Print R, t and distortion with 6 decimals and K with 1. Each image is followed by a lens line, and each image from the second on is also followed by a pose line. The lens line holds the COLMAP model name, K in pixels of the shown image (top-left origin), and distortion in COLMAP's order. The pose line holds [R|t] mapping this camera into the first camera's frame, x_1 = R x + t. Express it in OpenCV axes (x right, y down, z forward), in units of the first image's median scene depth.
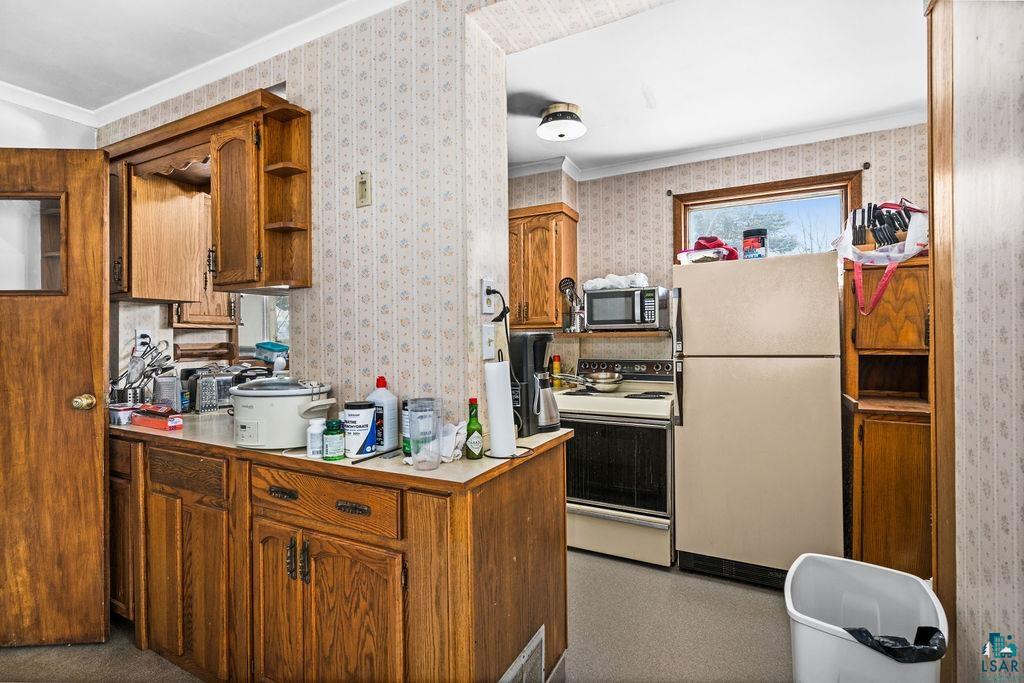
lens RADIAL K [[504.4, 0, 504.3], [0, 504.4, 338.5], [0, 0, 1]] dist [0.002544, 0.002811]
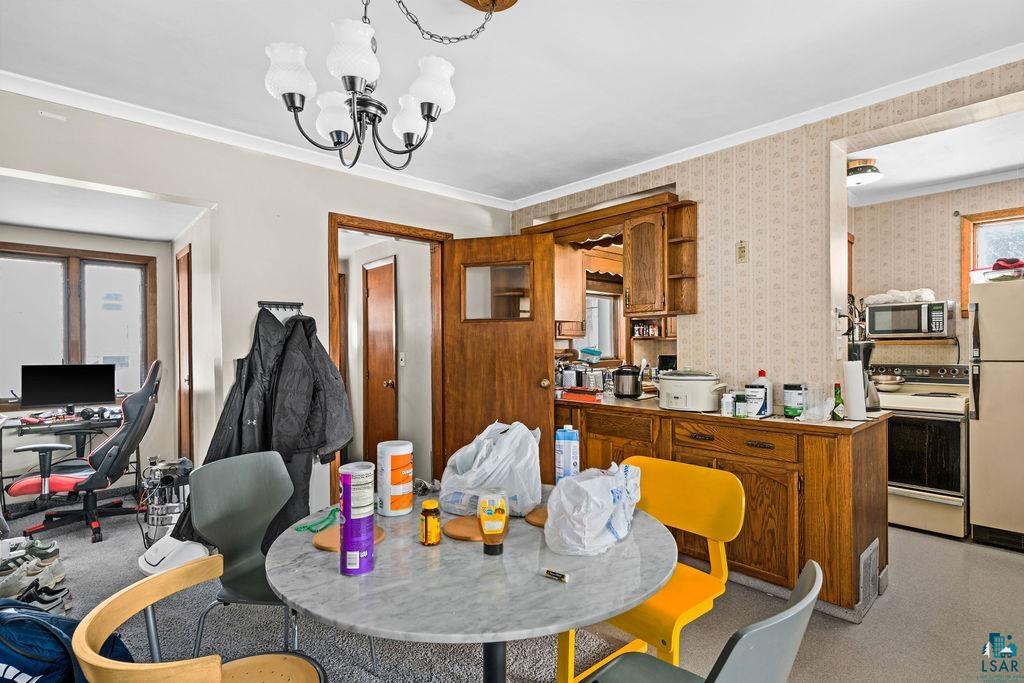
lens RADIAL K [[504.4, 0, 520.9], [0, 504.4, 351.8], [0, 0, 1]] dist [0.002544, 0.002811]
pose [[0.943830, 0.003847, -0.330410, -0.323398], [0.000440, 0.999917, 0.012899, -0.002347], [0.330433, -0.012320, 0.943749, -0.572283]]
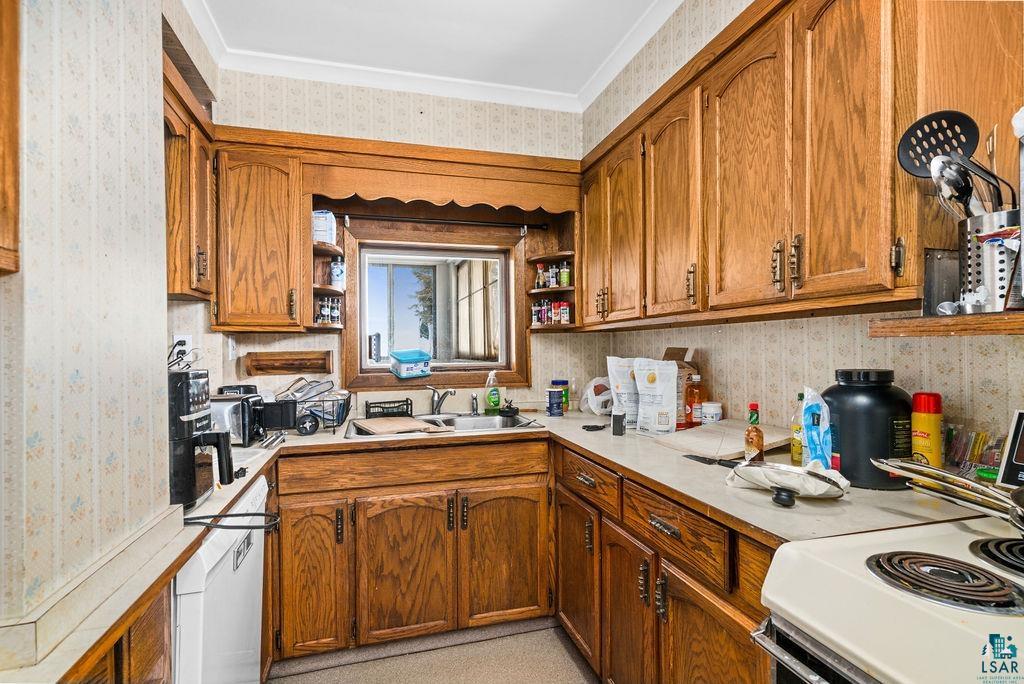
lens RADIAL K [[504.4, 0, 512.3], [0, 504.4, 346.5], [0, 0, 1]] dist [0.002544, 0.002811]
pose [[0.698844, -0.003728, -0.715265, 0.254836], [0.007392, 0.999971, 0.002010, 0.003889], [0.715236, -0.006692, 0.698851, 1.022495]]
